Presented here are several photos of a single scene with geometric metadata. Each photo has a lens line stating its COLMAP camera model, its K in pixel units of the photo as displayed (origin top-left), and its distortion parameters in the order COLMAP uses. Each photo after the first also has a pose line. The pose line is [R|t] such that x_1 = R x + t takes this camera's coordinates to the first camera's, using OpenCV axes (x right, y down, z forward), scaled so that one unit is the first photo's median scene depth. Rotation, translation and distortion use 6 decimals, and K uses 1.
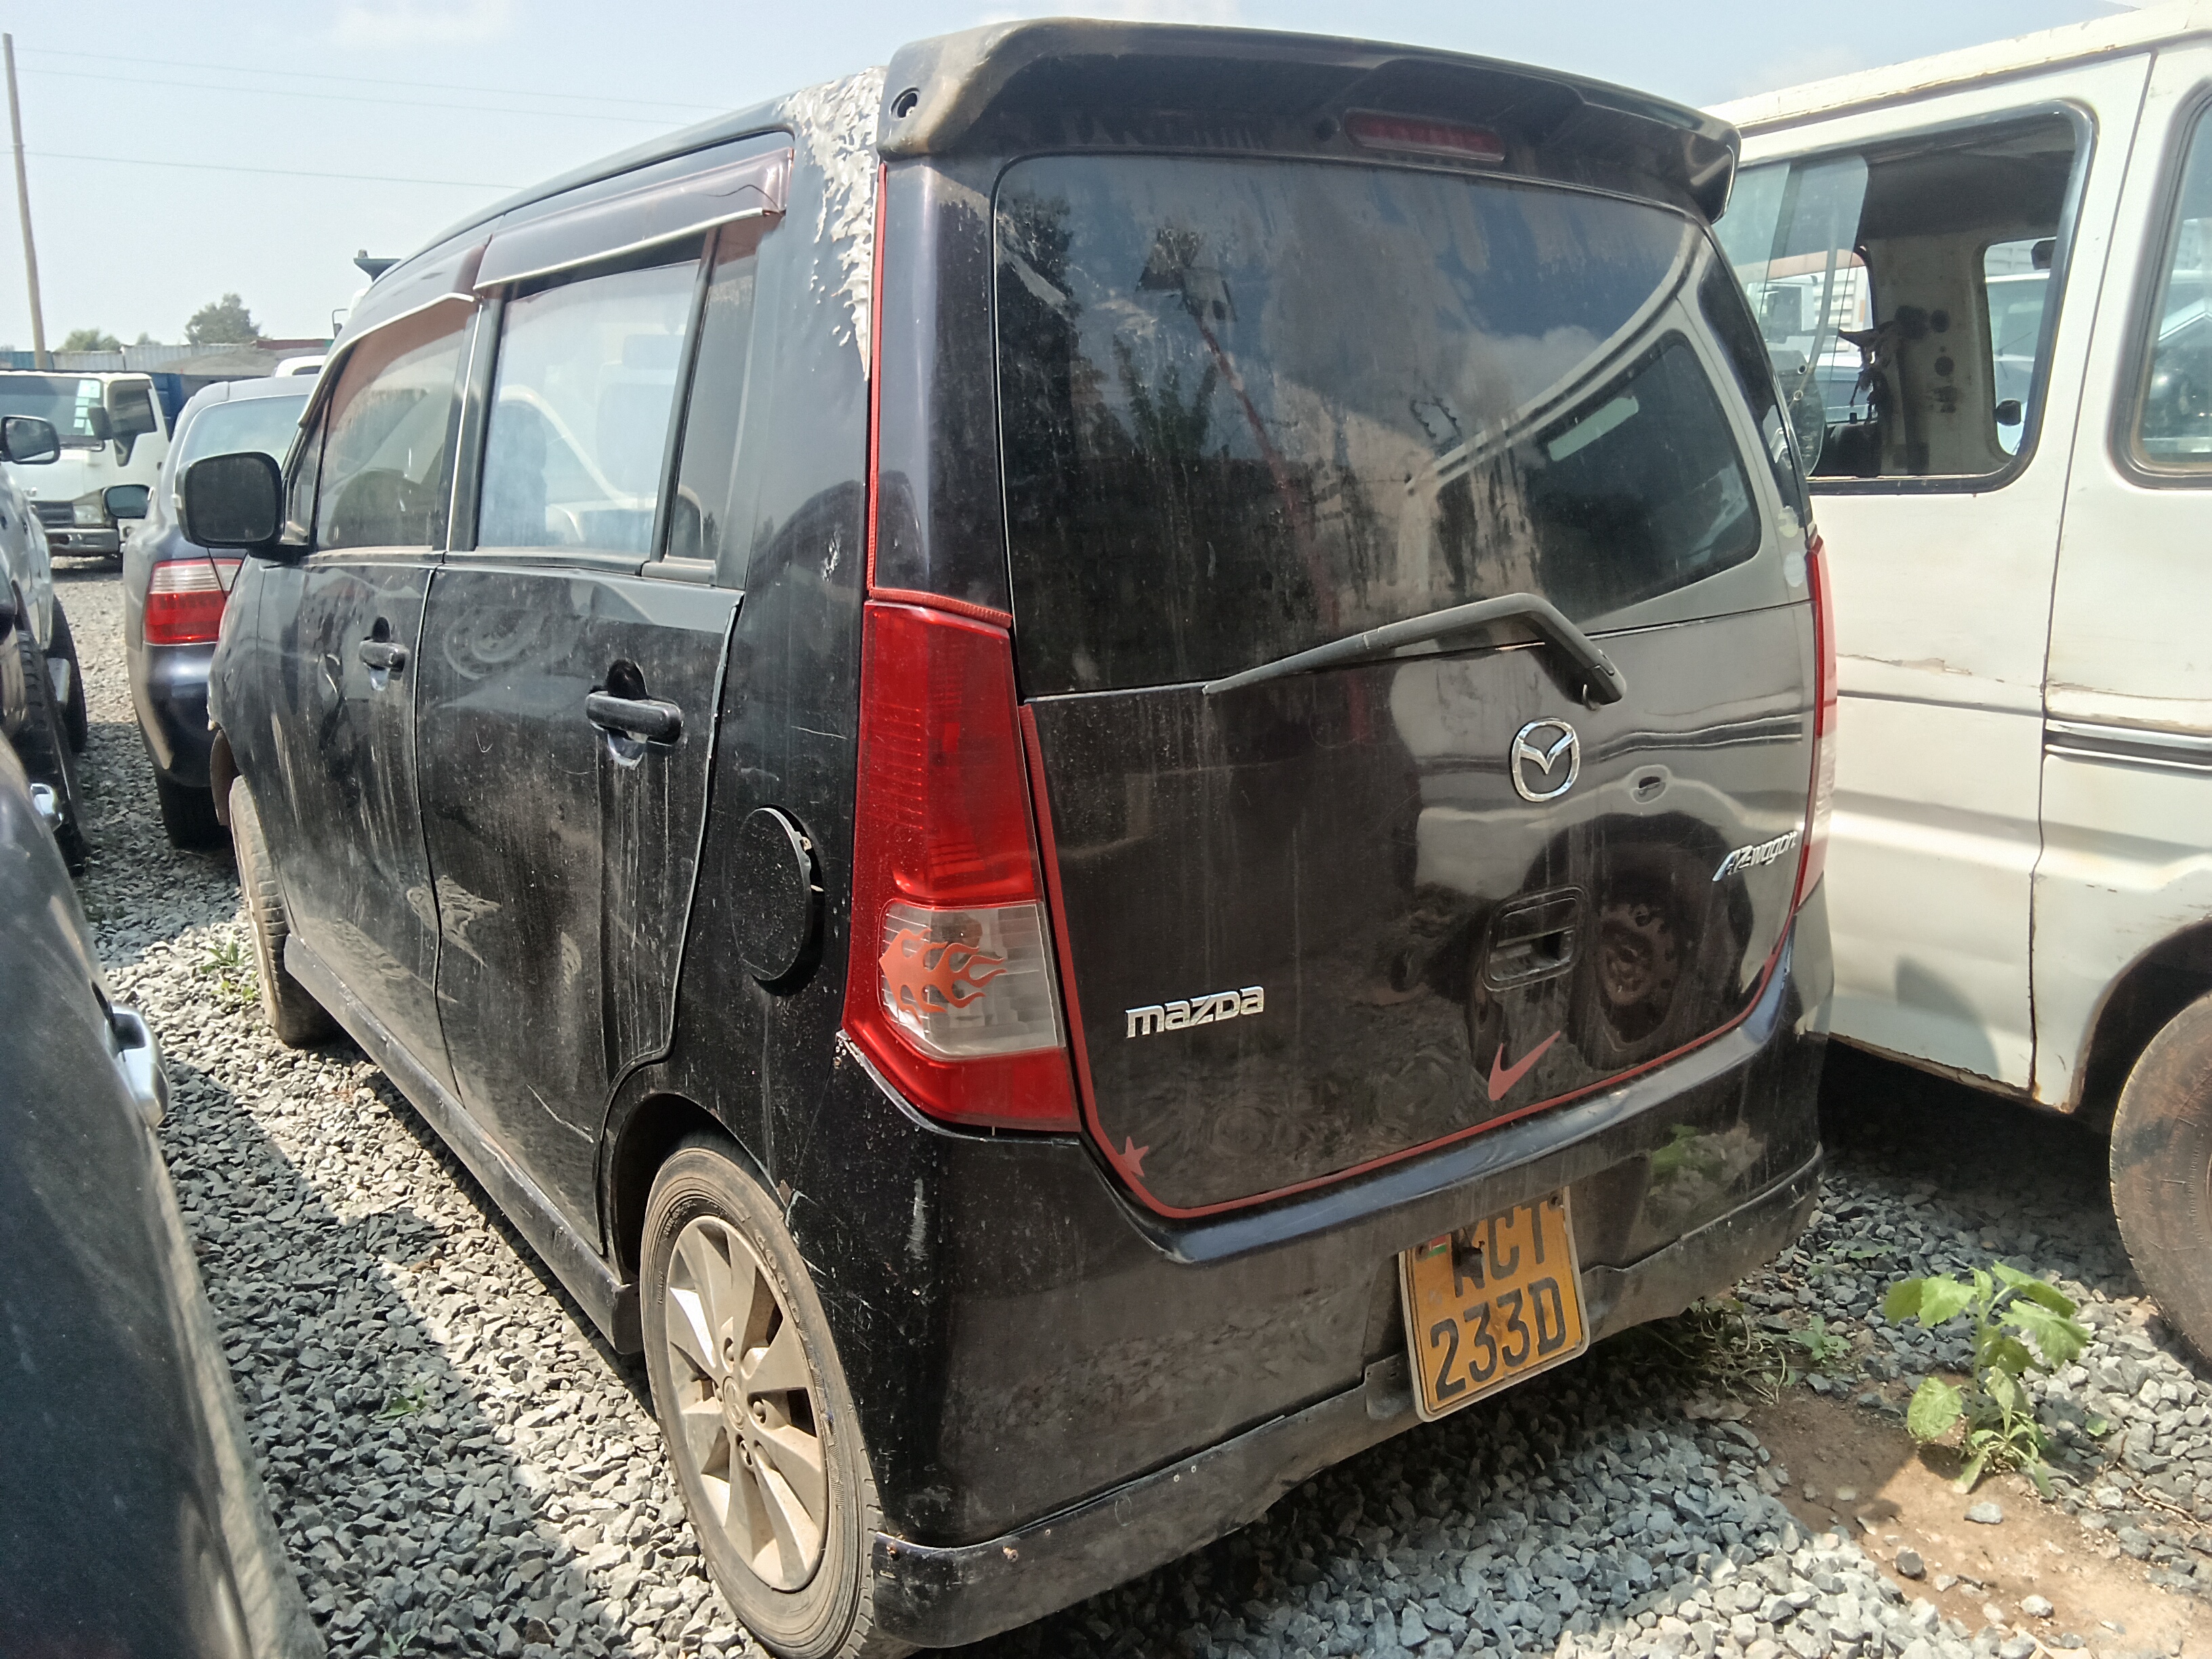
lens RADIAL K [[1738.0, 0, 1106.0], [0, 1738.0, 829.5], [0, 0, 1]] dist [-0.002445, -0.005411]
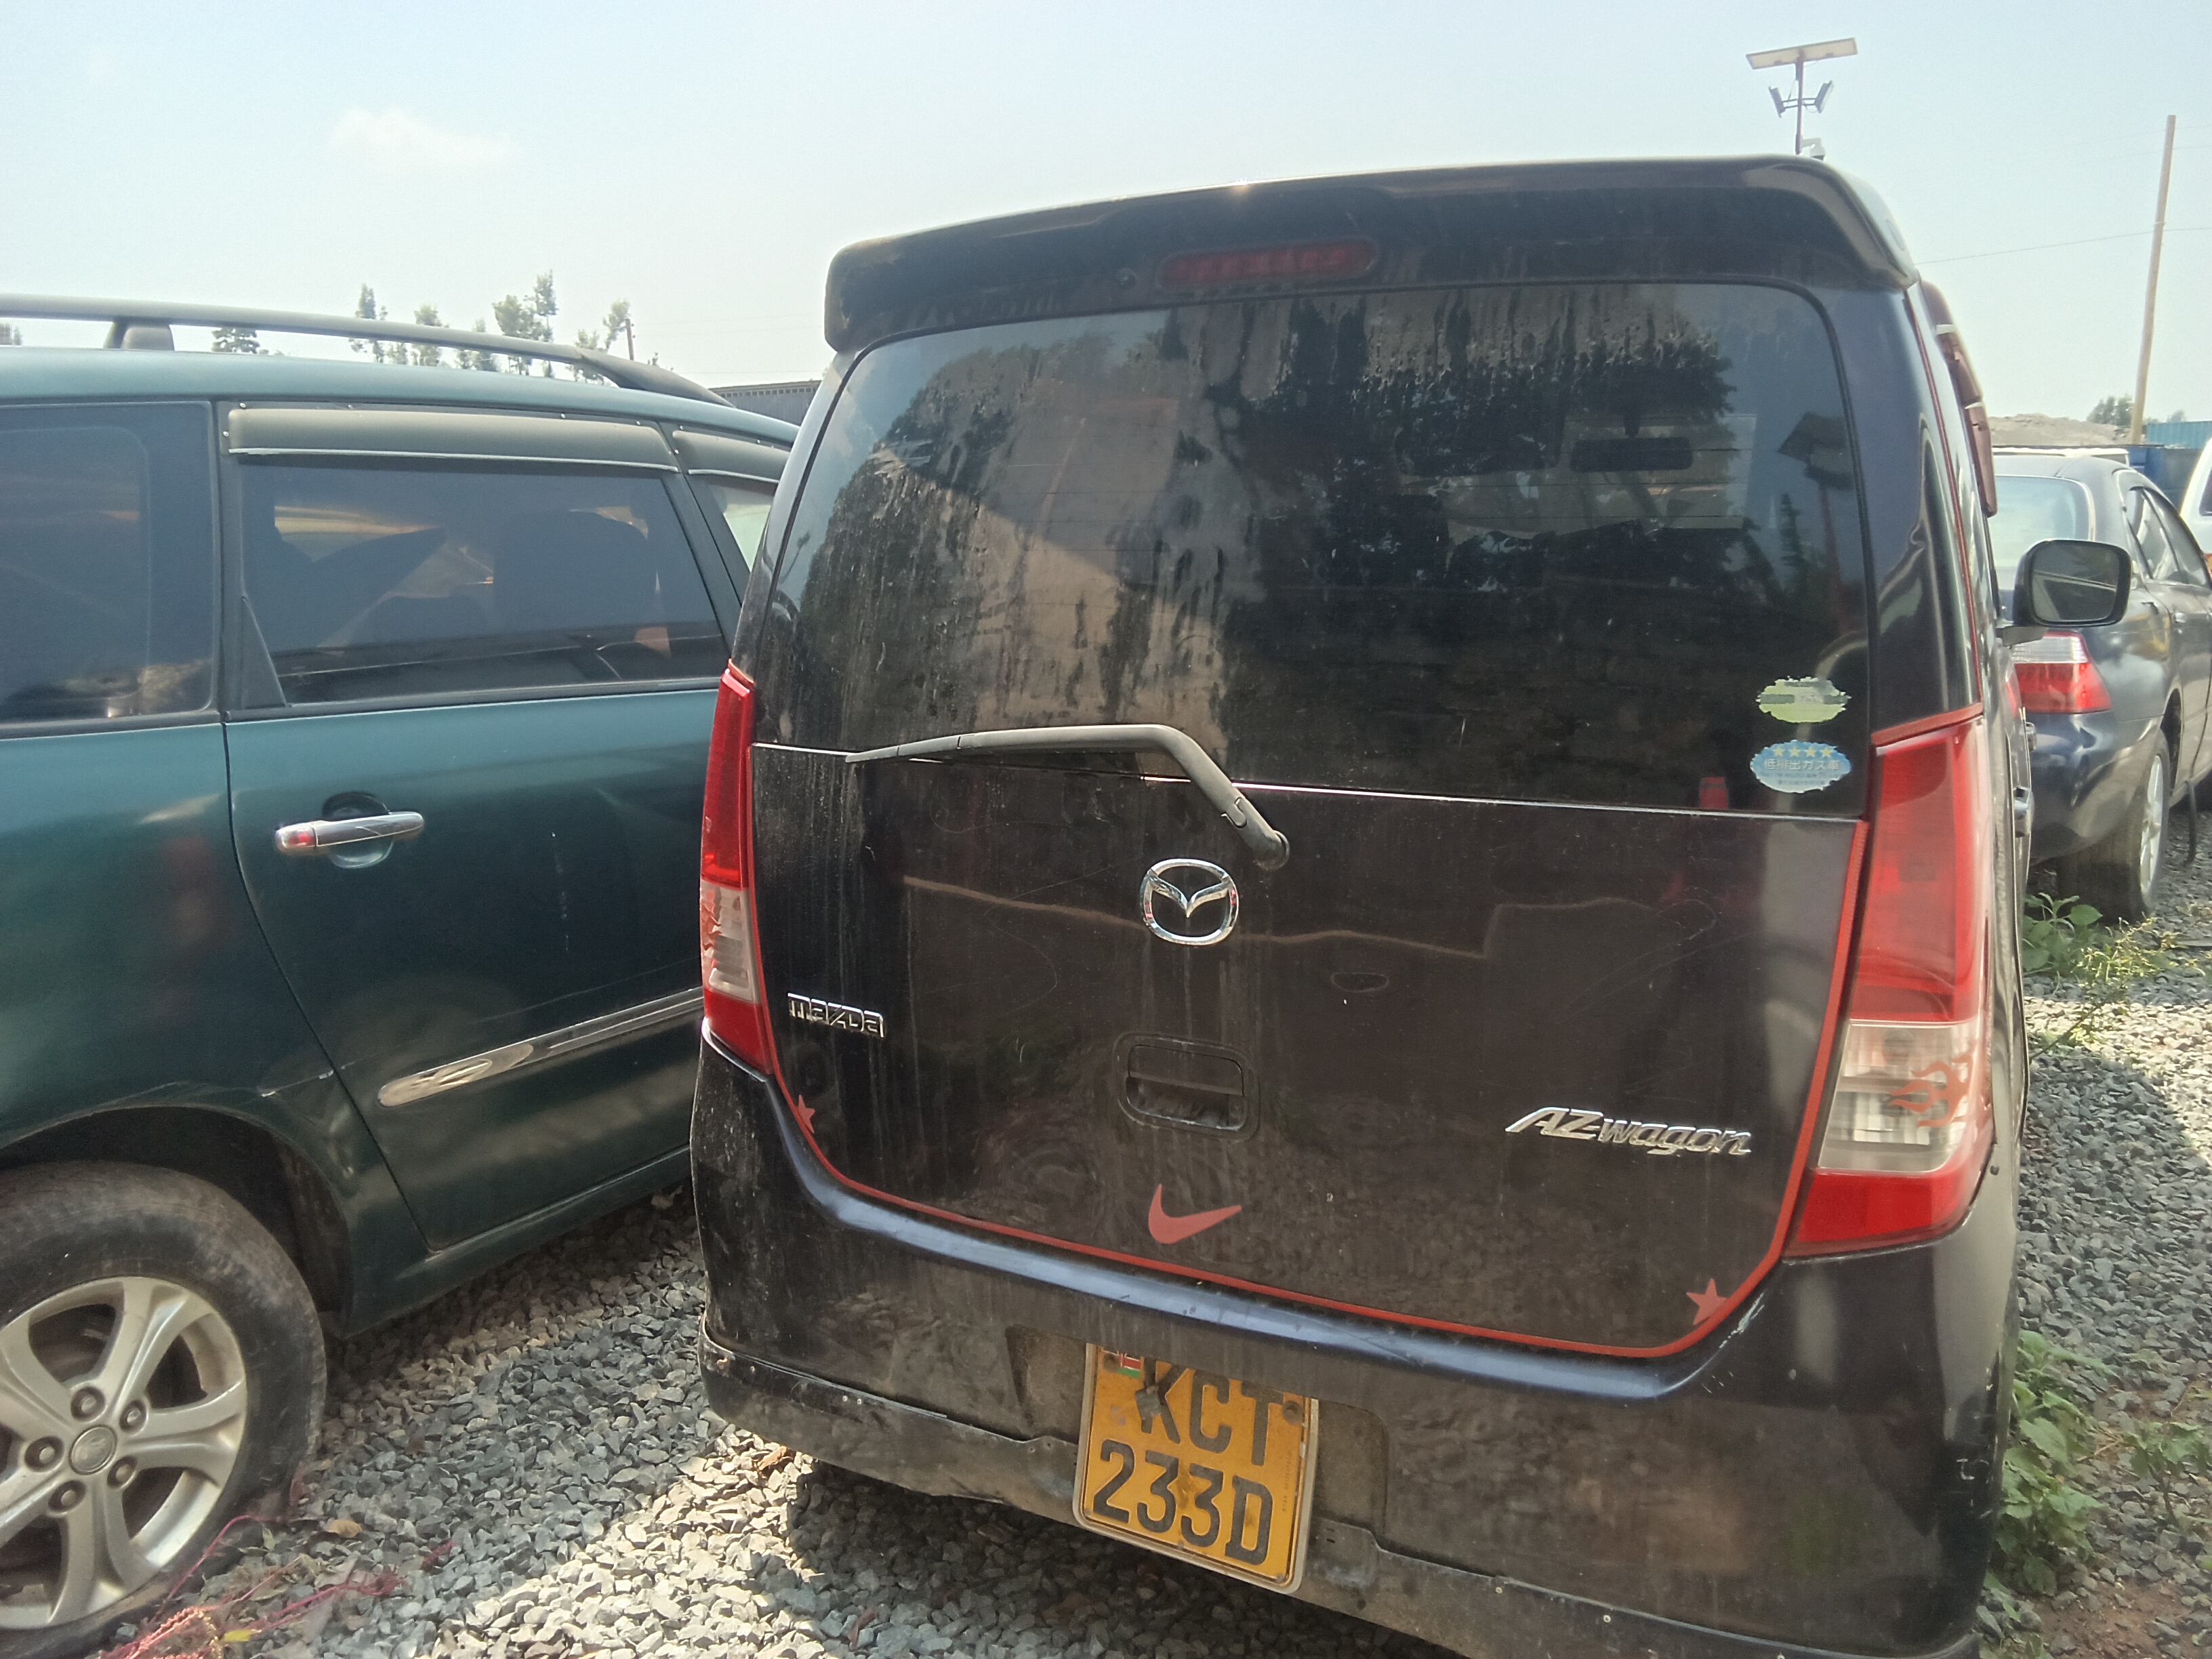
lens RADIAL K [[1771.8, 0, 1106.0], [0, 1771.8, 829.5], [0, 0, 1]] dist [-0.004906, 0.000094]
pose [[0.418884, 0.170791, -0.891833, 1.120503], [-0.206586, 0.974321, 0.089556, -0.160608], [0.884227, 0.146727, 0.443411, 0.532087]]
